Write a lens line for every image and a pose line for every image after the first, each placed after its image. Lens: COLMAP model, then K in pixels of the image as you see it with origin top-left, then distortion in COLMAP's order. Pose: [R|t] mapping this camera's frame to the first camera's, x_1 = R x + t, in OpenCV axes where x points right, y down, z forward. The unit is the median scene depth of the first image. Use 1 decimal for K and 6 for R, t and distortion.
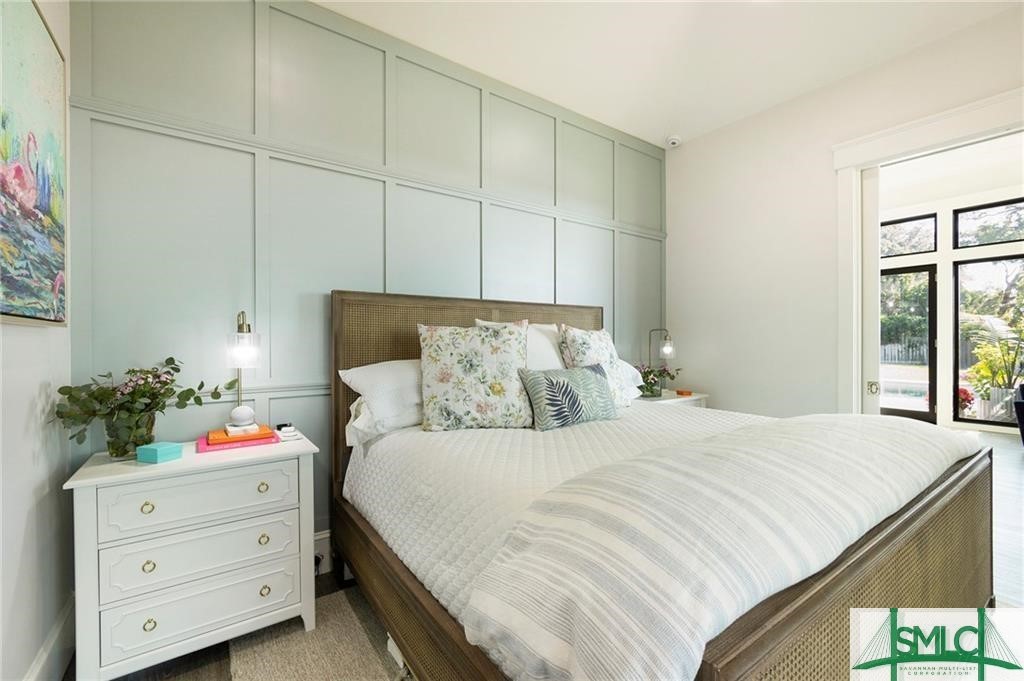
lens RADIAL K [[433.3, 0, 513.7], [0, 433.3, 339.2], [0, 0, 1]] dist [-0.003031, 0.000253]
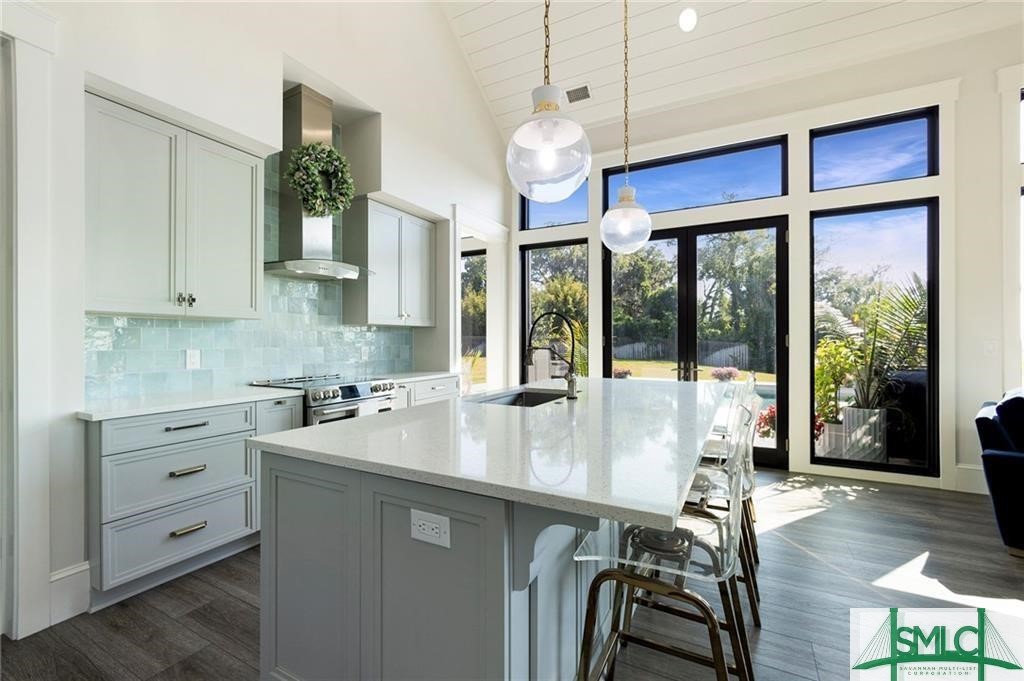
lens RADIAL K [[433.3, 0, 513.7], [0, 433.3, 339.2], [0, 0, 1]] dist [-0.003031, 0.000253]
pose [[0.900967, 0.002506, 0.433881, 1.037355], [-0.003042, 0.999995, 0.000540, 0.025101], [-0.433877, -0.001806, 0.900970, 1.822423]]
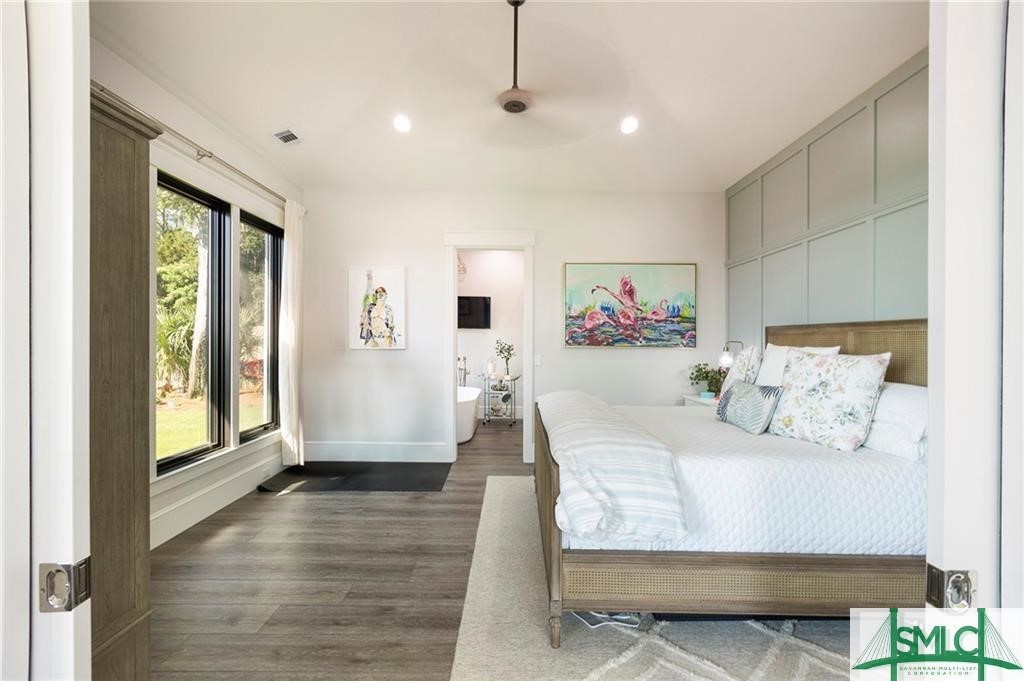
lens RADIAL K [[433.3, 0, 513.7], [0, 433.3, 339.2], [0, 0, 1]] dist [-0.003031, 0.000253]
pose [[-0.589859, -0.004006, -0.807497, 1.676852], [-0.003769, 0.999990, -0.002207, -0.061217], [0.807498, 0.001741, -0.589868, 1.300535]]
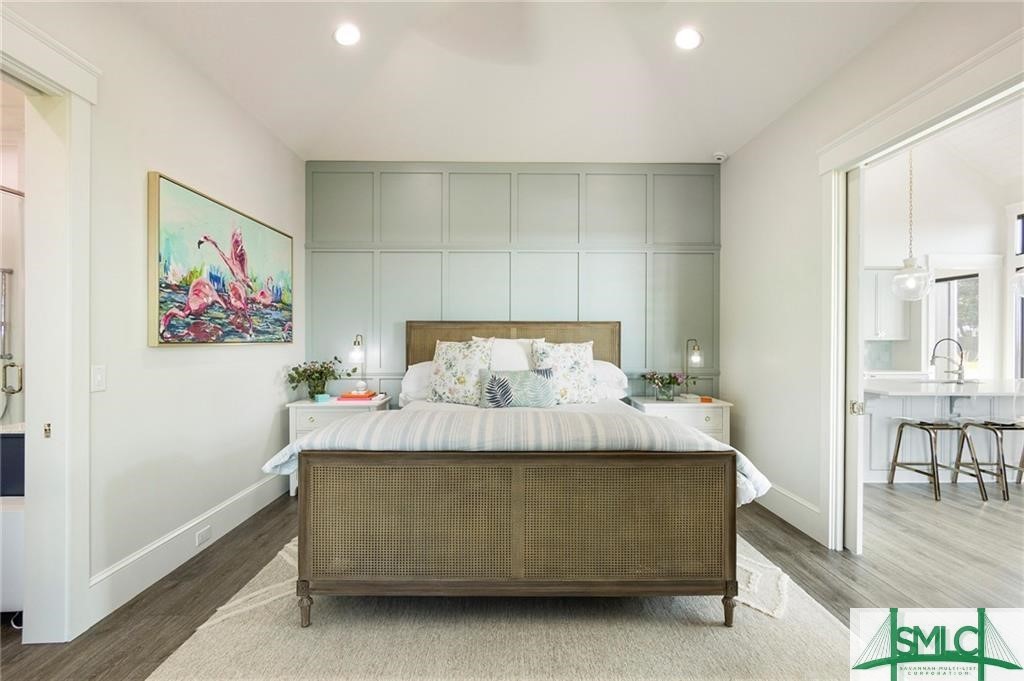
lens RADIAL K [[433.3, 0, 513.7], [0, 433.3, 339.2], [0, 0, 1]] dist [-0.003031, 0.000253]
pose [[0.820143, 0.004512, -0.572141, 1.059097], [-0.002193, 0.999986, 0.004742, -0.050344], [0.572154, -0.002635, 0.820142, -0.238699]]
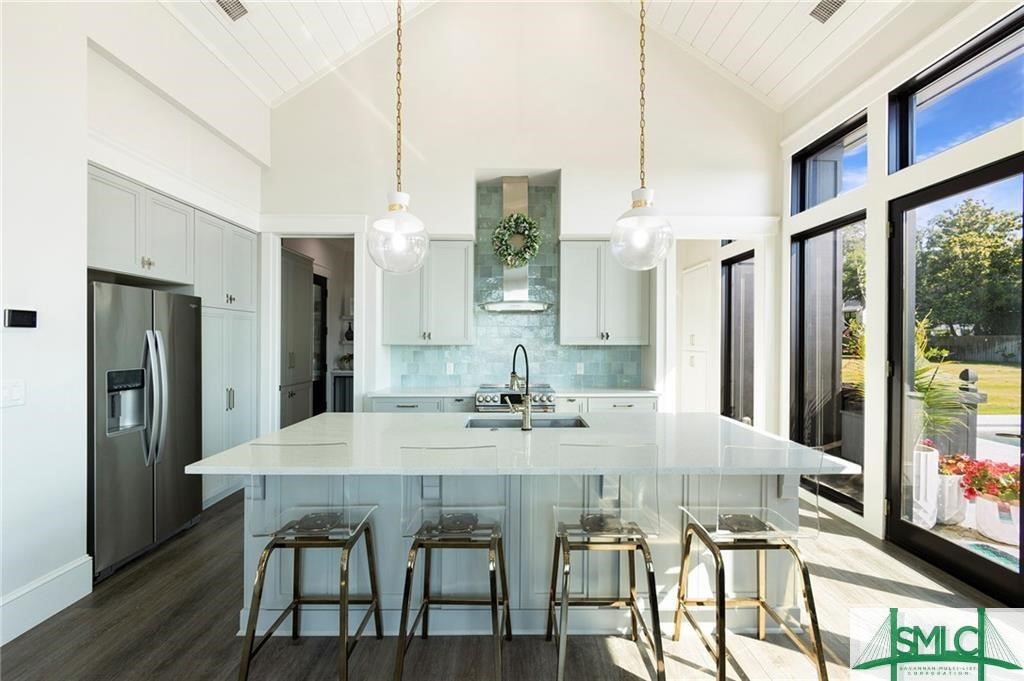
lens RADIAL K [[433.3, 0, 513.7], [0, 433.3, 339.2], [0, 0, 1]] dist [-0.003031, 0.000253]
pose [[0.811636, 0.002856, -0.584156, 2.299103], [-0.000026, 0.999988, 0.004853, -0.071627], [0.584163, -0.003924, 0.811627, 1.808342]]
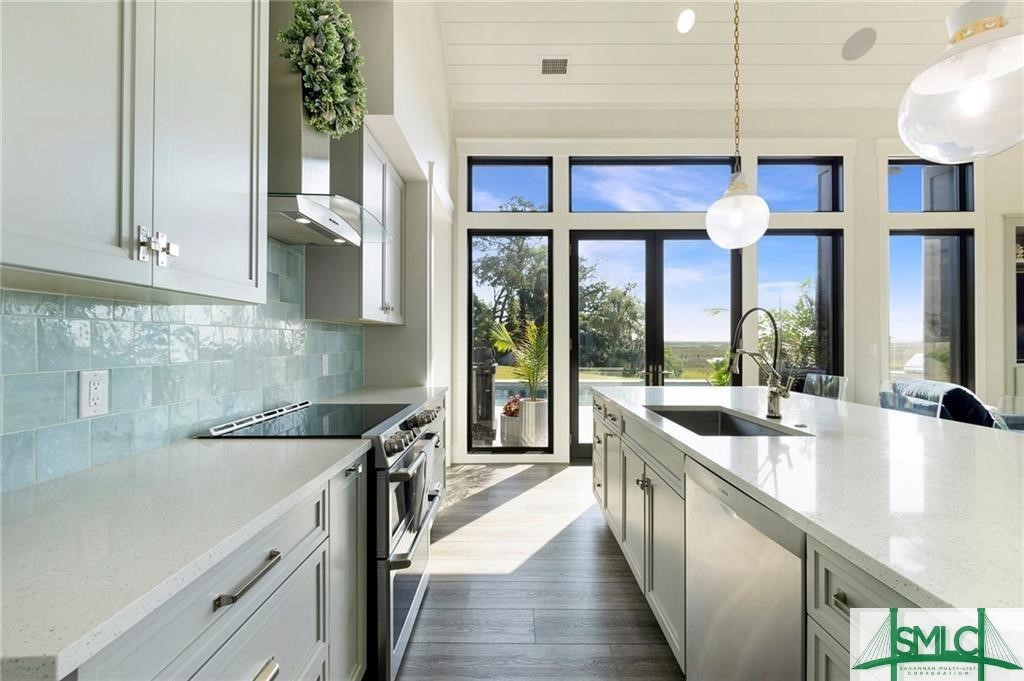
lens RADIAL K [[433.3, 0, 513.7], [0, 433.3, 339.2], [0, 0, 1]] dist [-0.003031, 0.000253]
pose [[0.591287, 0.006494, 0.806435, 0.602210], [-0.004739, 0.999978, -0.004578, 0.021309], [-0.806447, -0.001115, 0.591305, 2.673366]]
